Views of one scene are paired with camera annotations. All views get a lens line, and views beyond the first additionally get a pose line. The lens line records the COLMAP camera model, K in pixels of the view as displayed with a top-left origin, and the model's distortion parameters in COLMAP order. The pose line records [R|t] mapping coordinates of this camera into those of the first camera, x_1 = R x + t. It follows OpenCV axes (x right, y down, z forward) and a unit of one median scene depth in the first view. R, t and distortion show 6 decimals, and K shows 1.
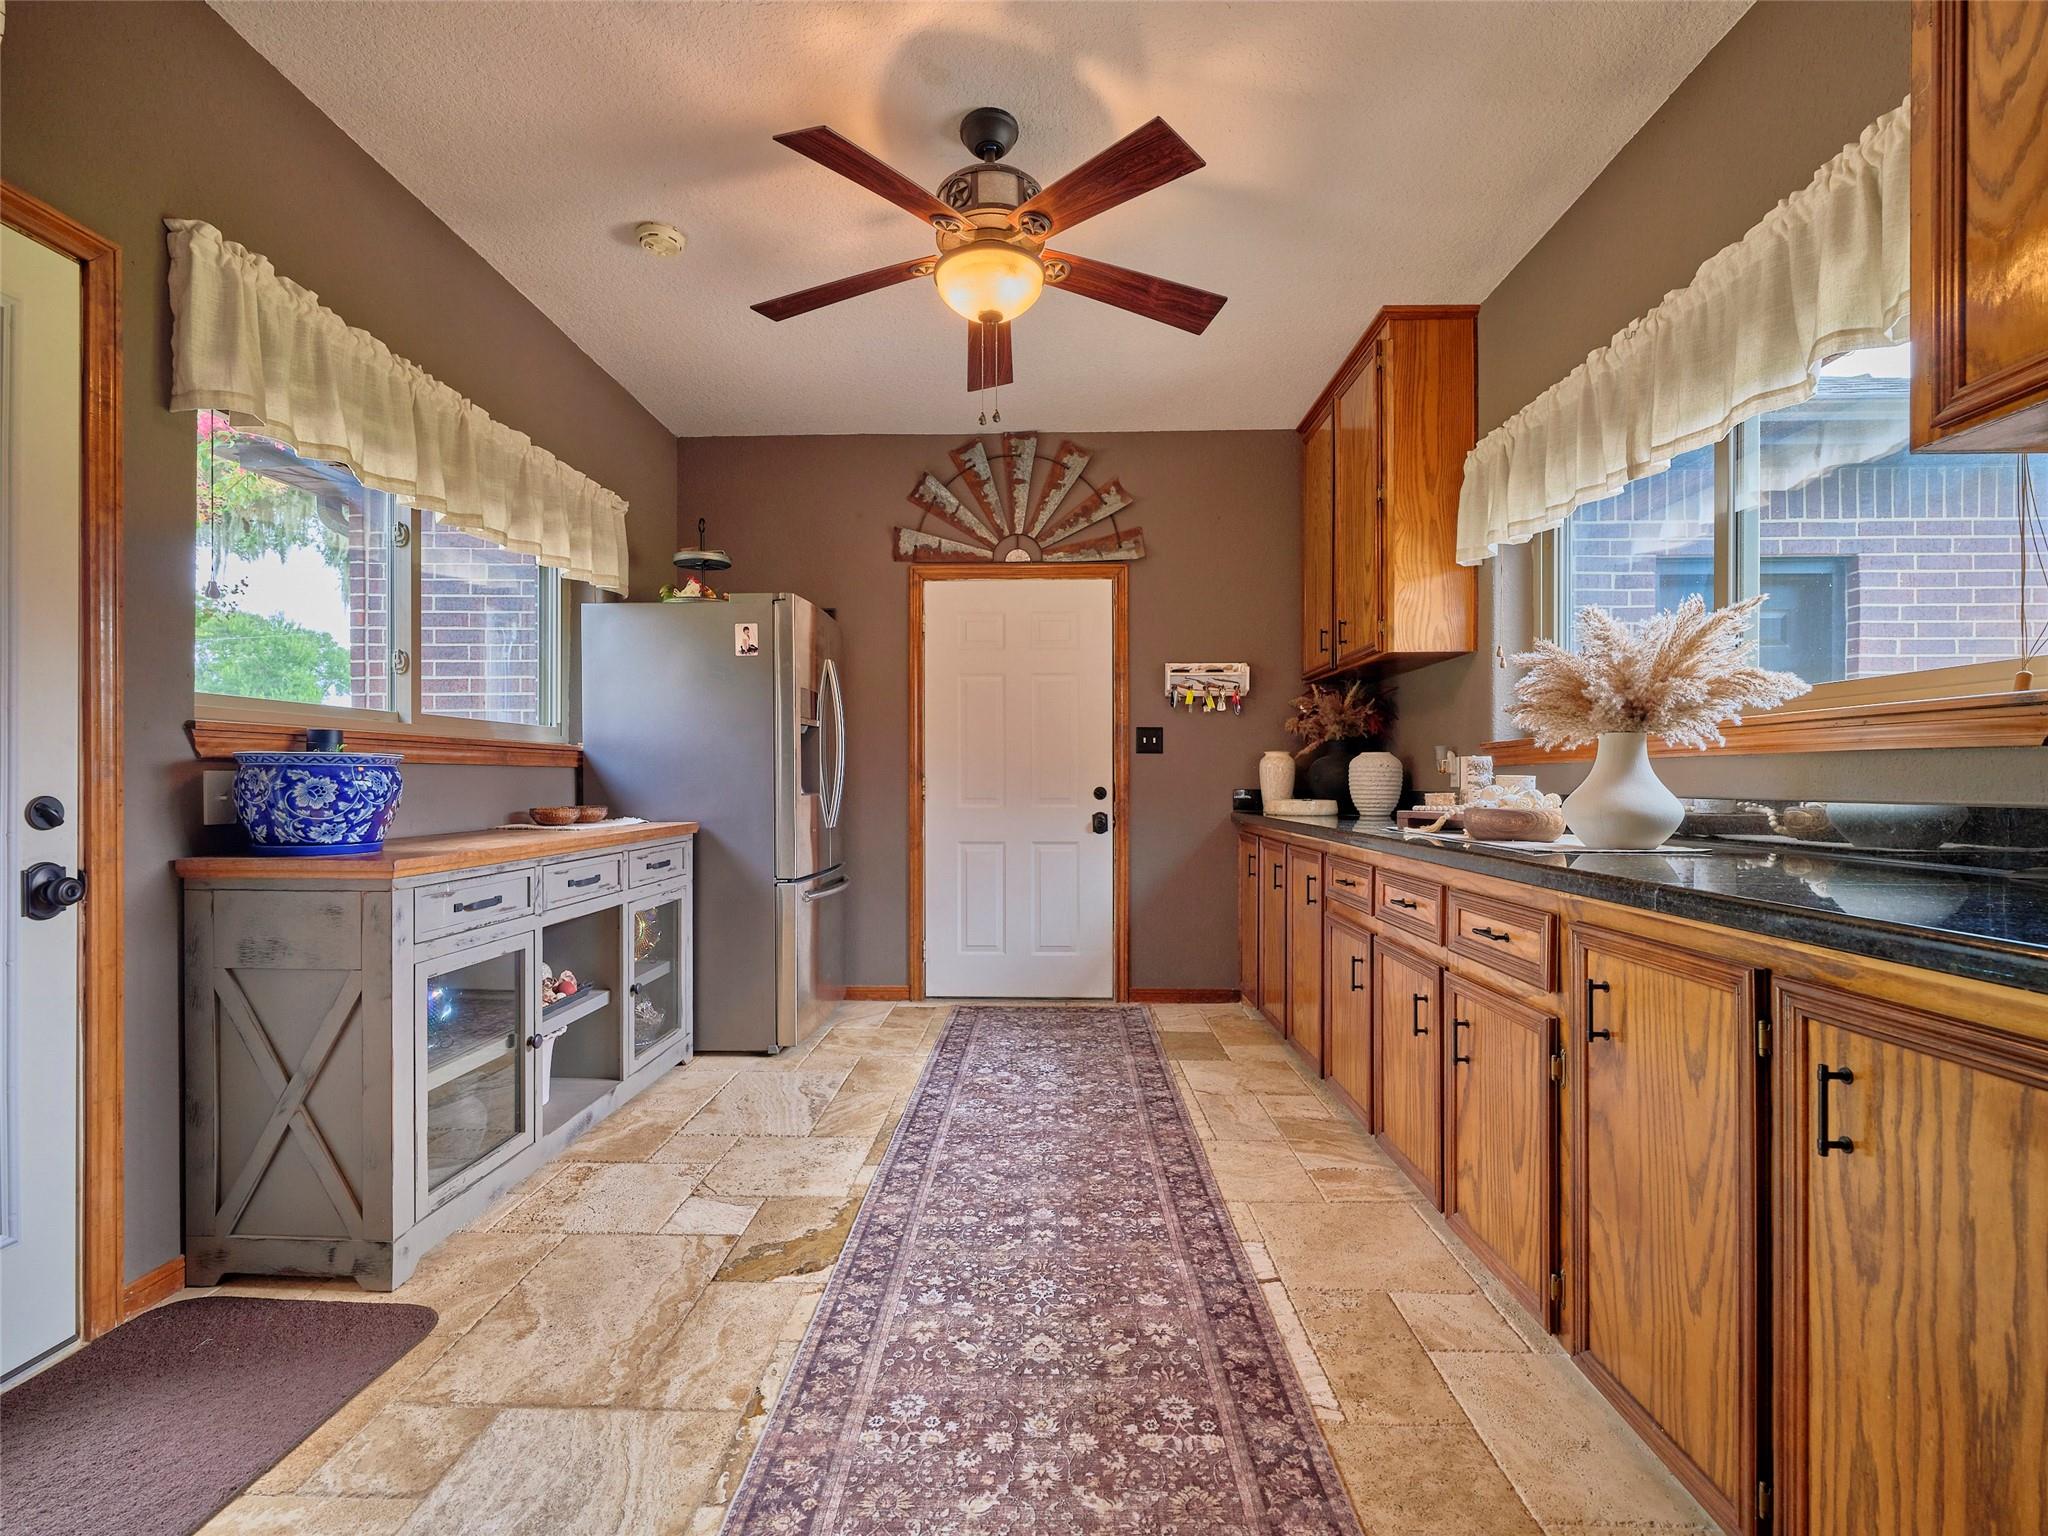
lens RADIAL K [[936.7, 0, 1015.3], [0, 936.7, 800.6], [0, 0, 1]] dist [-0.000970, 0.000030]
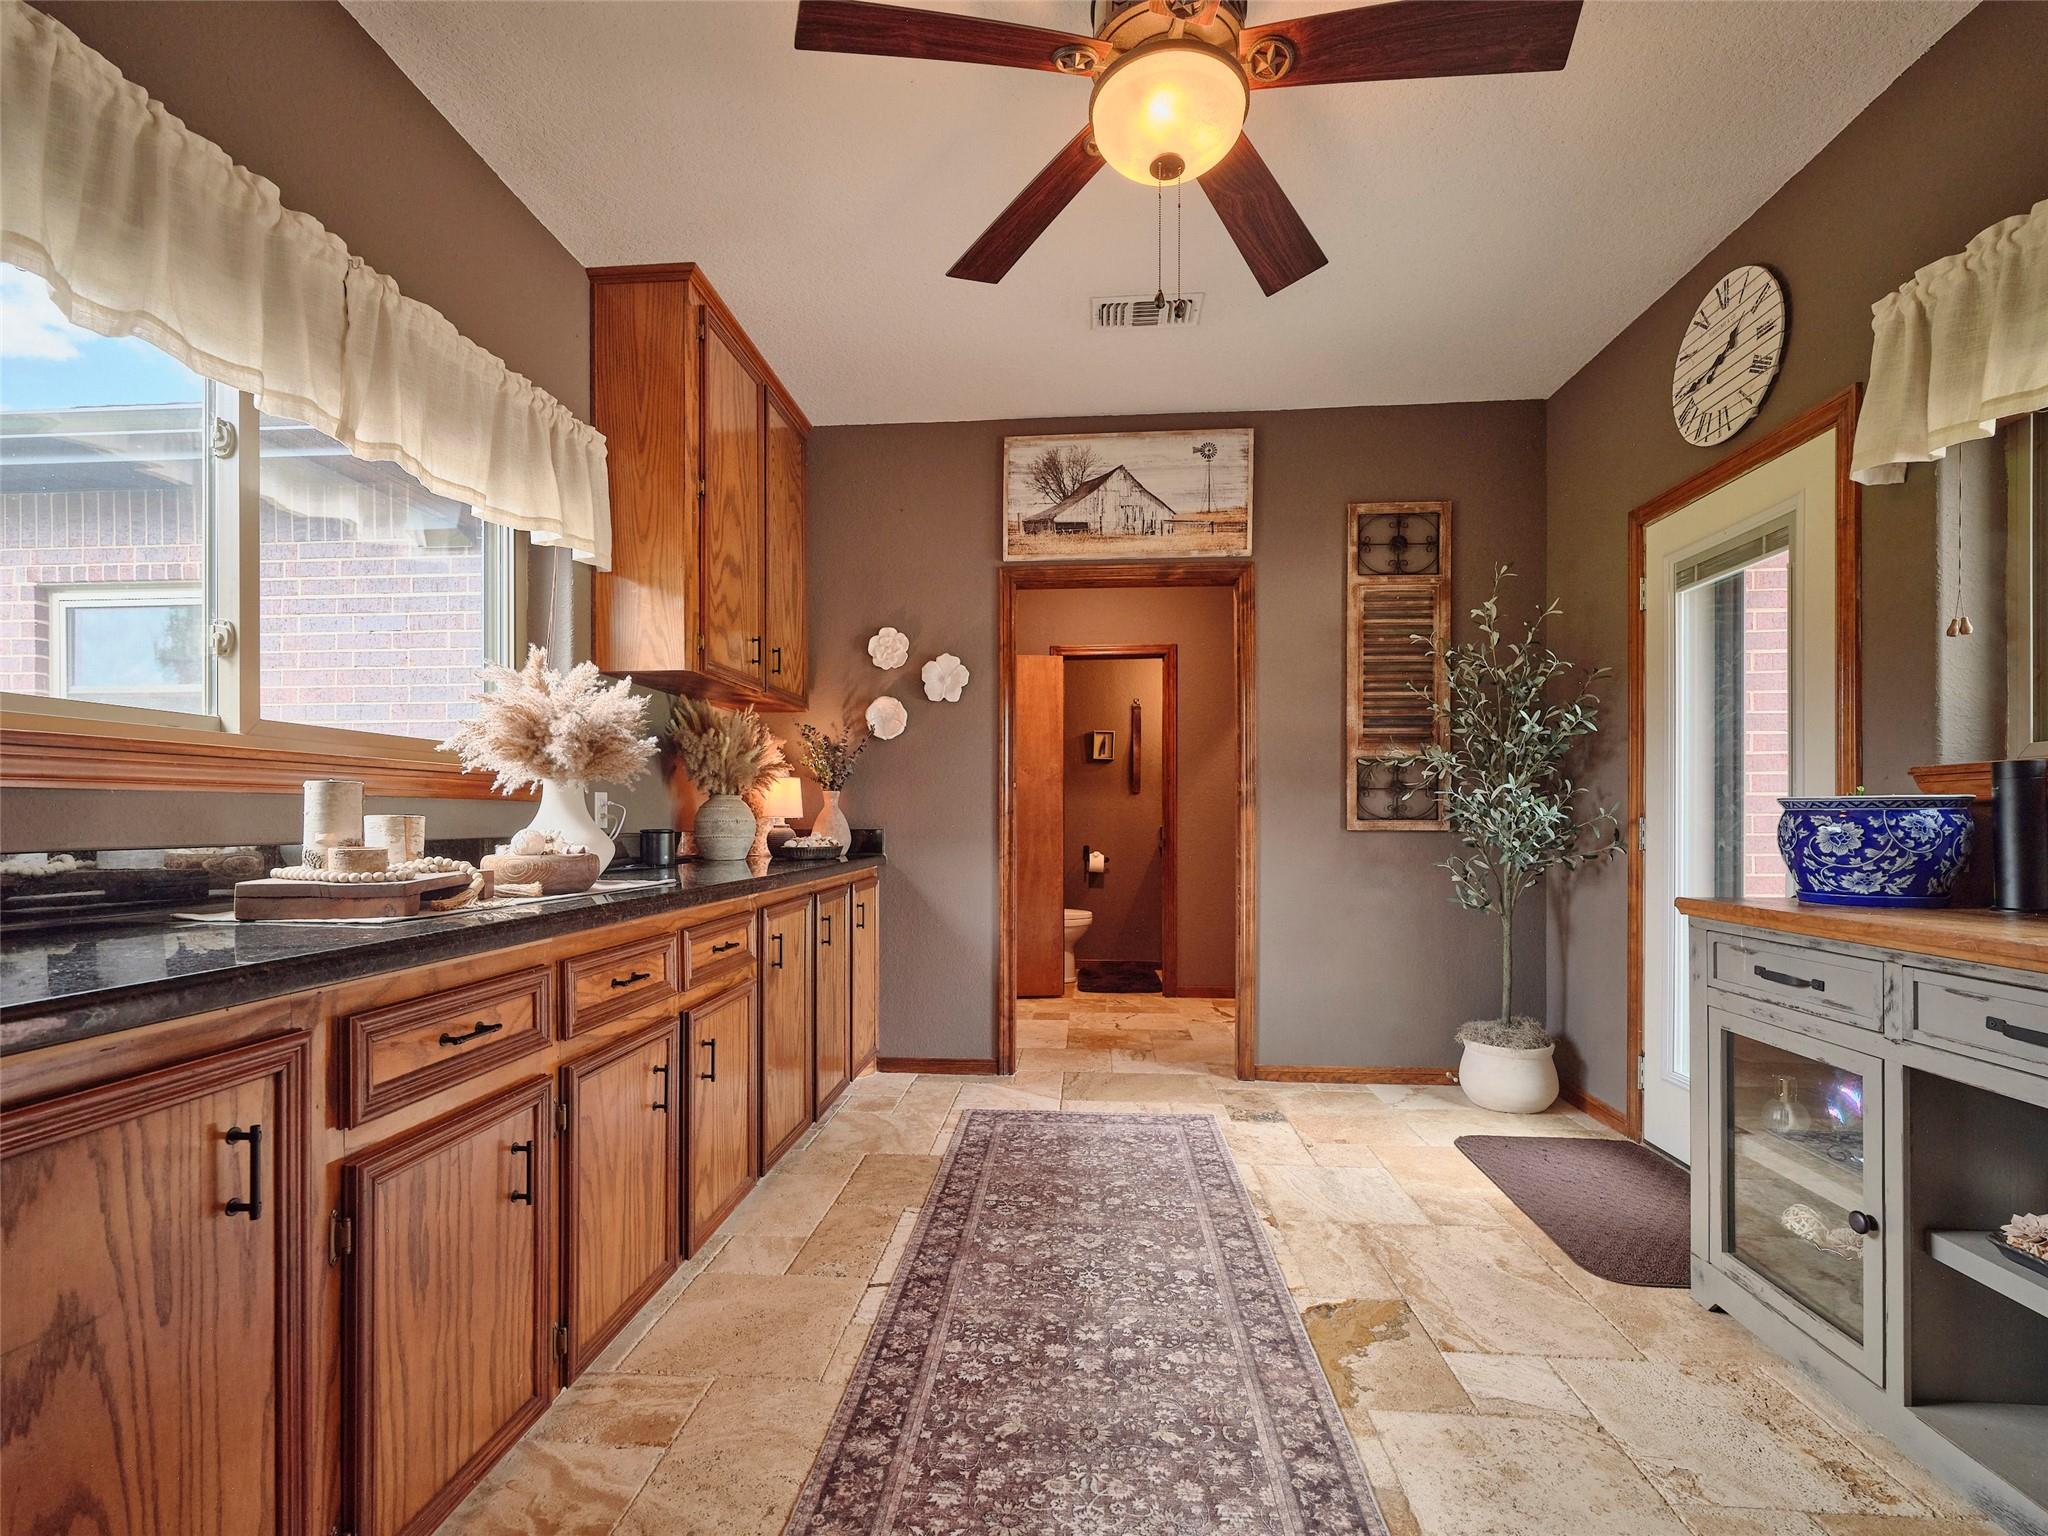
lens RADIAL K [[936.7, 0, 1015.3], [0, 936.7, 800.6], [0, 0, 1]] dist [-0.000970, 0.000030]
pose [[-0.998997, -0.001328, 0.044747, 0.061233], [-0.001235, 0.999997, 0.002106, -0.045930], [-0.044750, 0.002049, -0.998996, 1.912444]]
